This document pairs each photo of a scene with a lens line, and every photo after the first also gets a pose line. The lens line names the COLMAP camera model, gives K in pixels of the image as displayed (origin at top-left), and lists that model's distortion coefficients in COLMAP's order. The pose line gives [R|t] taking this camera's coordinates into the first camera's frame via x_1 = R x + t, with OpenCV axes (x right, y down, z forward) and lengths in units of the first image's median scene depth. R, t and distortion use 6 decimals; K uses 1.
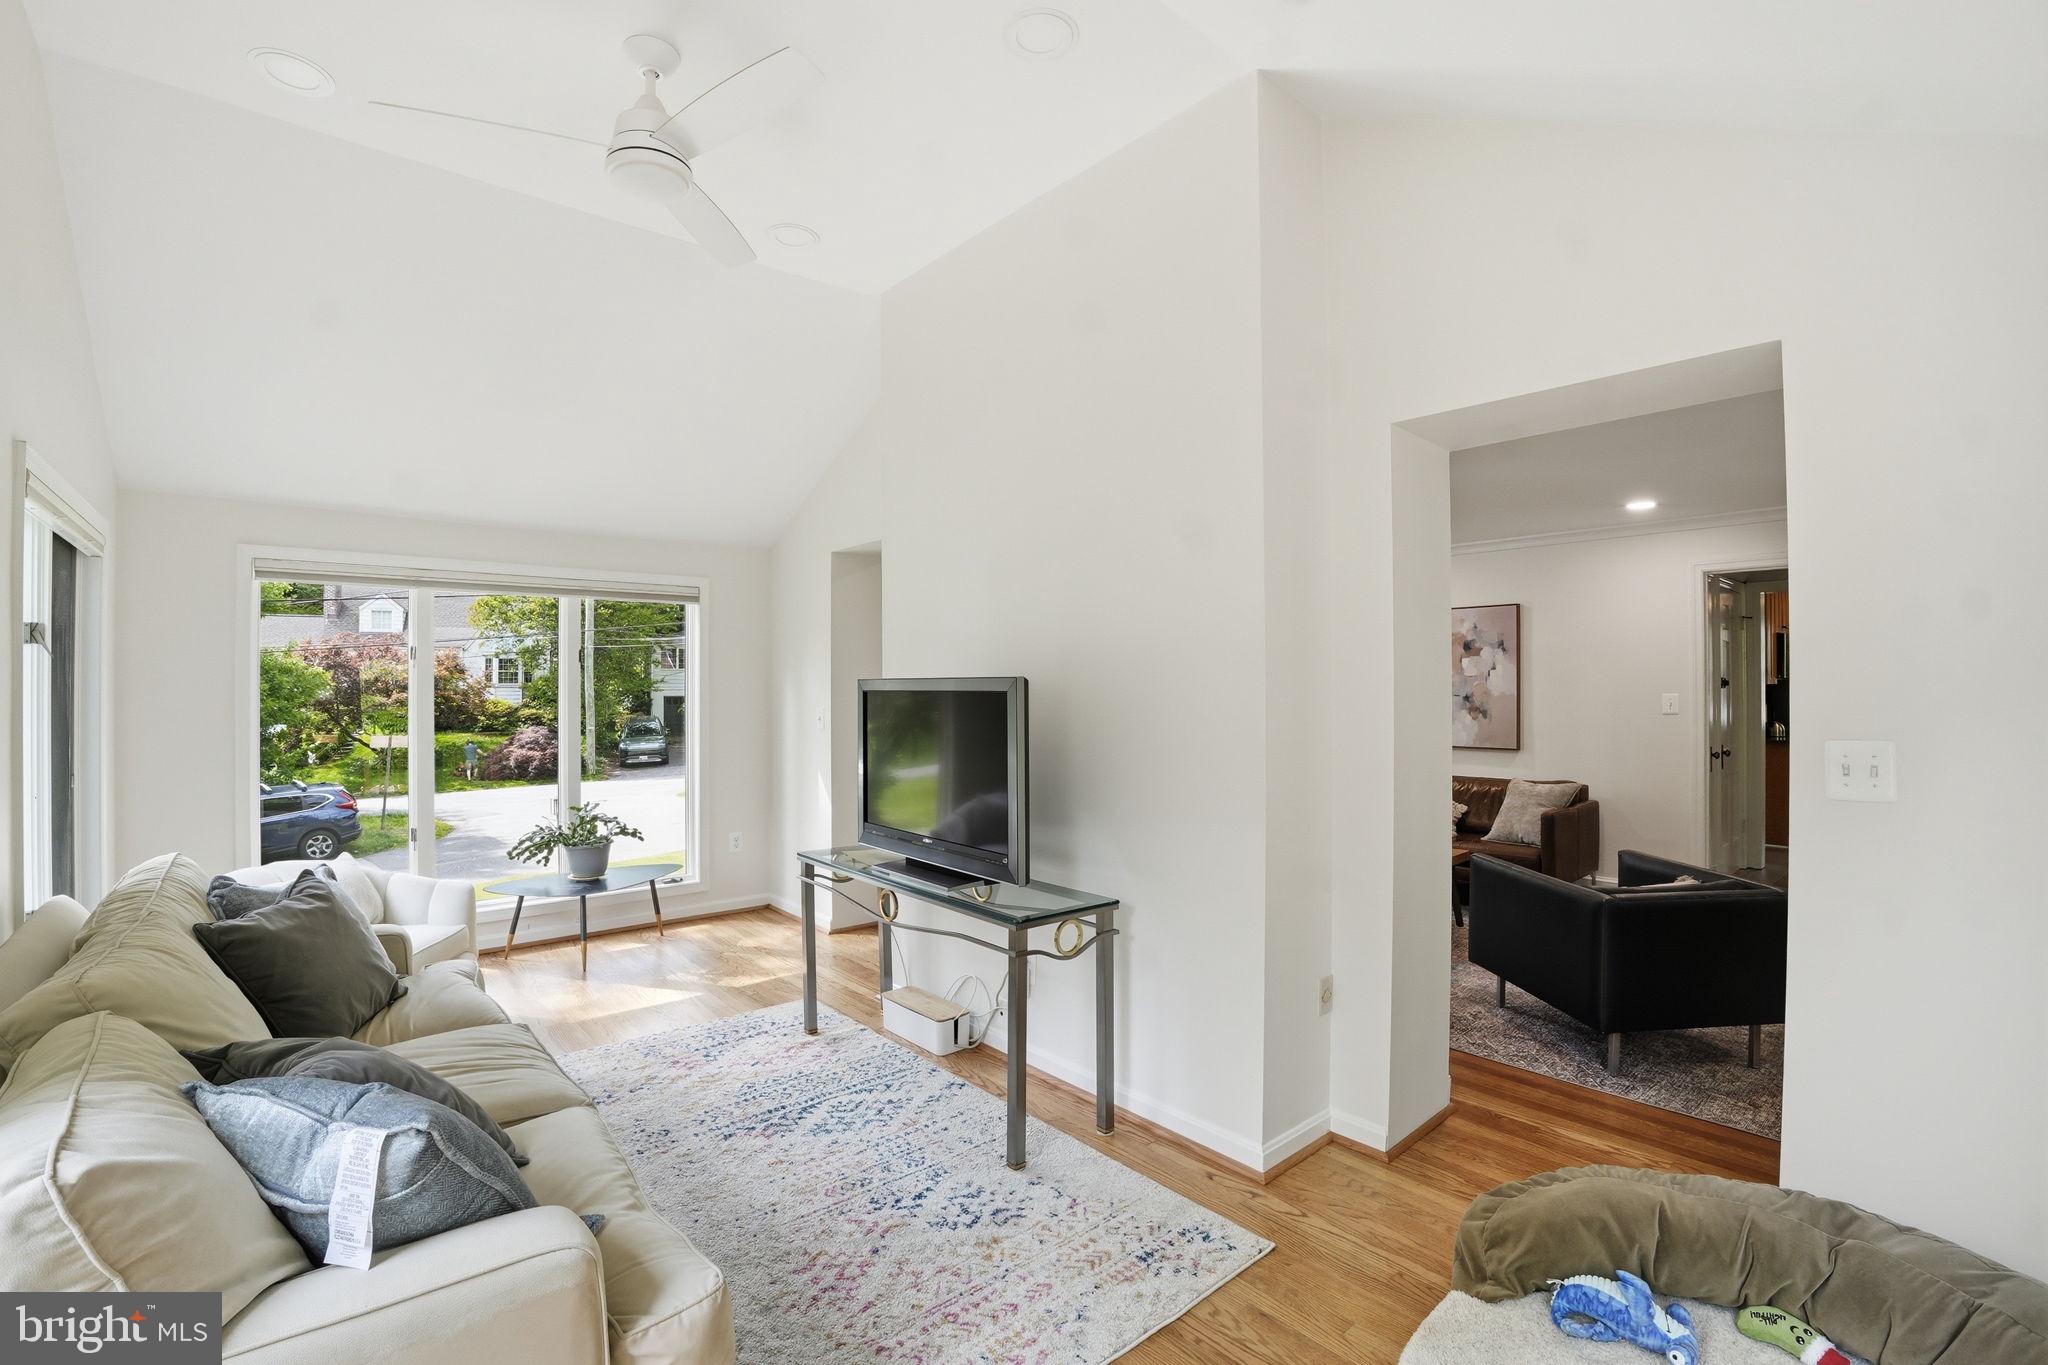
lens RADIAL K [[927.7, 0, 1024.6], [0, 927.7, 681.1], [0, 0, 1]] dist [-0.030364, 0.002756]
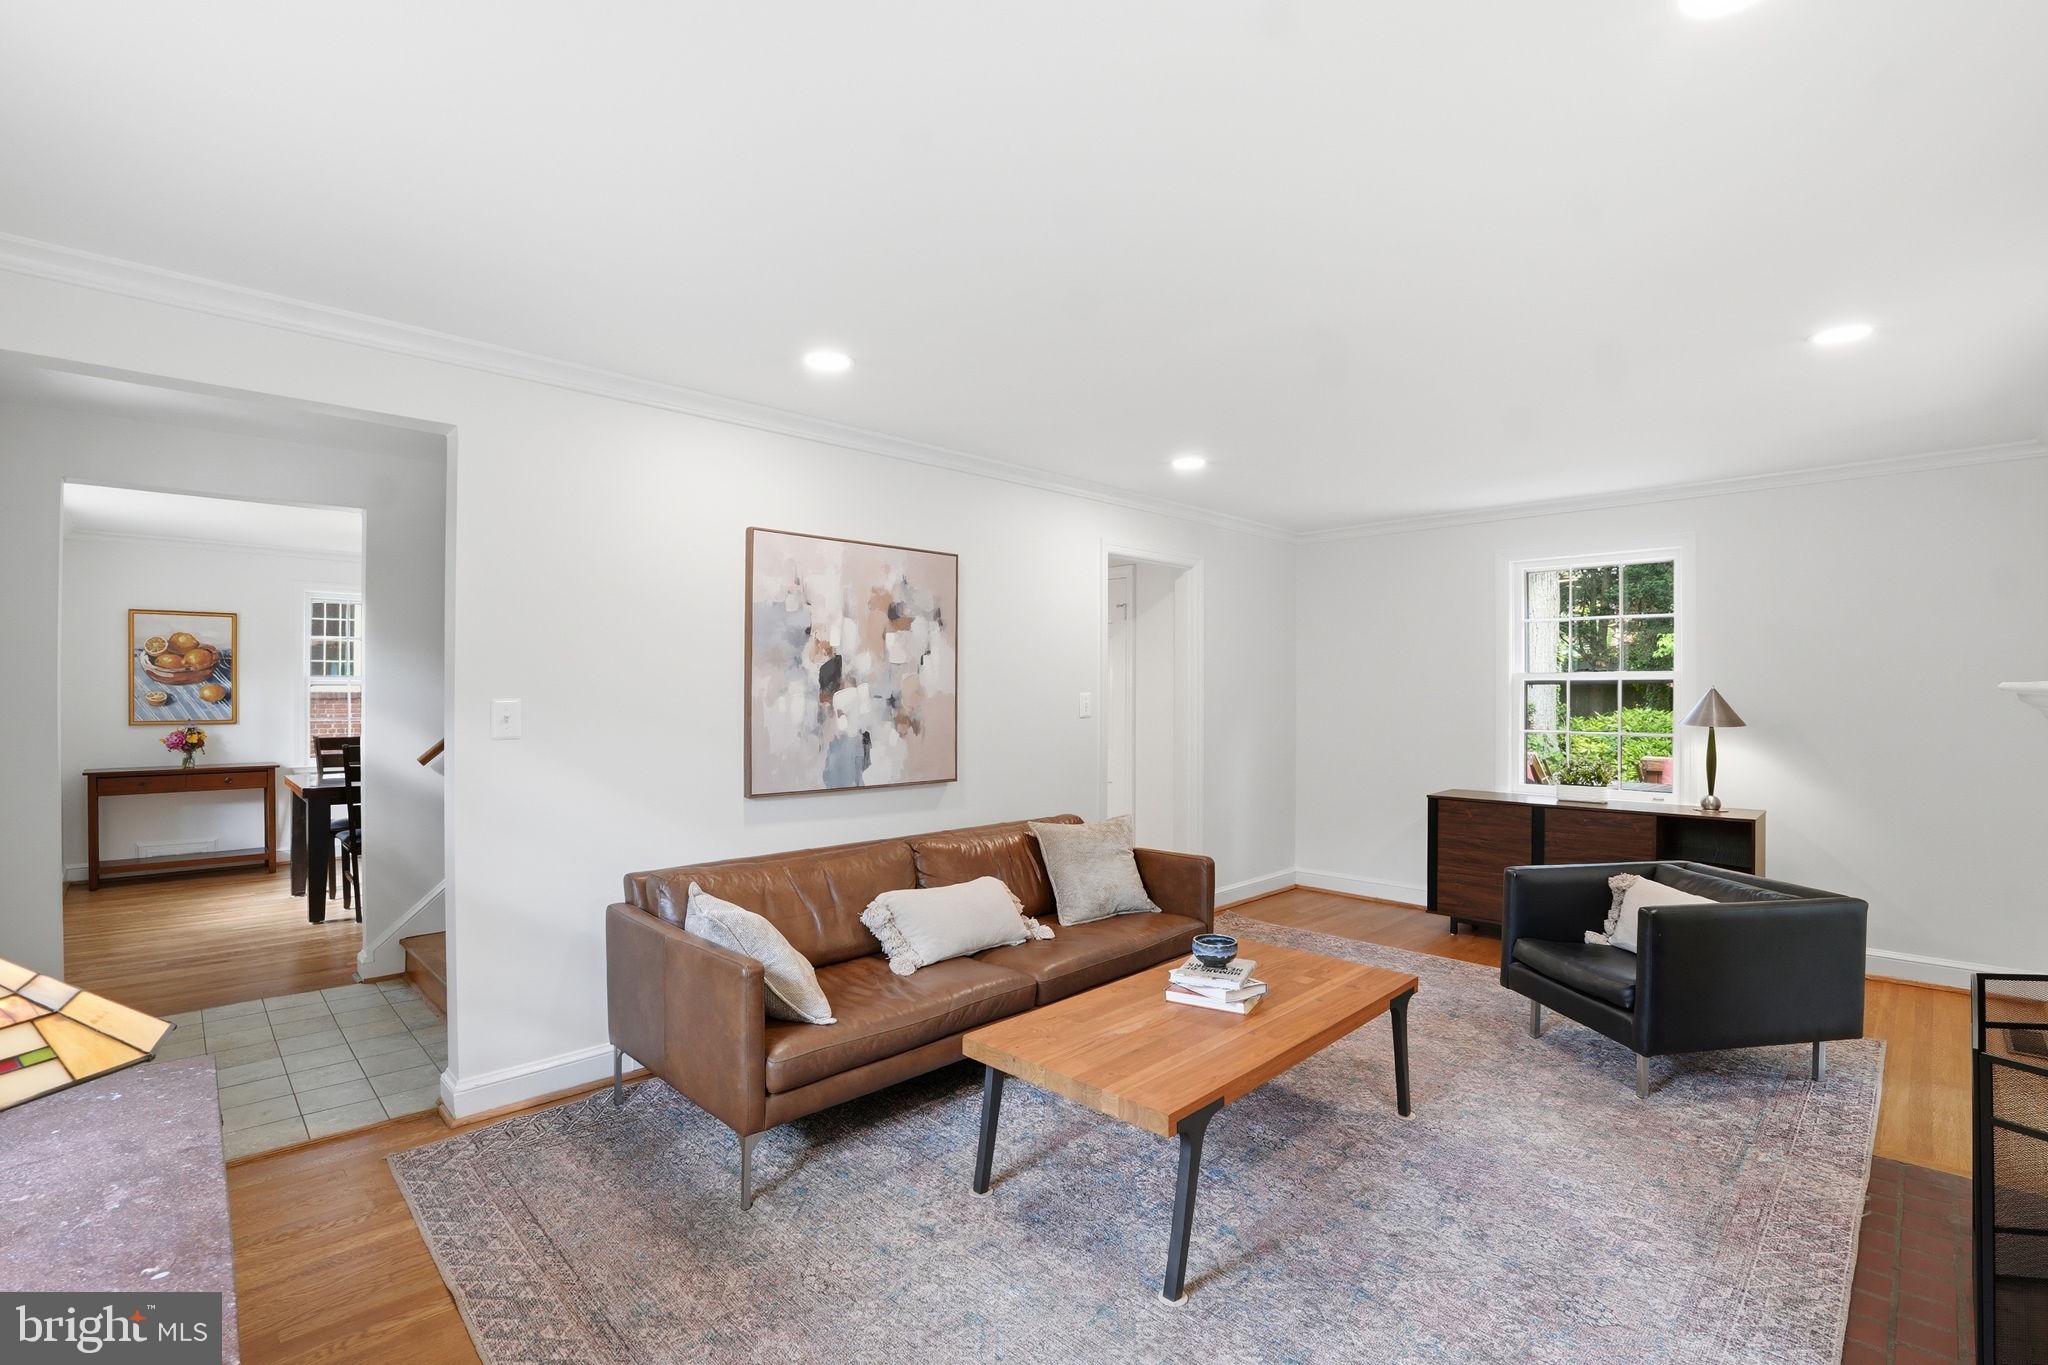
lens RADIAL K [[927.7, 0, 1017.9], [0, 927.7, 693.7], [0, 0, 1]] dist [-0.030364, 0.002756]
pose [[-0.087968, -0.000915, 0.996123, -0.114985], [0.000295, 1.000000, 0.000945, 0.013242], [-0.996123, 0.000377, -0.087967, 0.986805]]
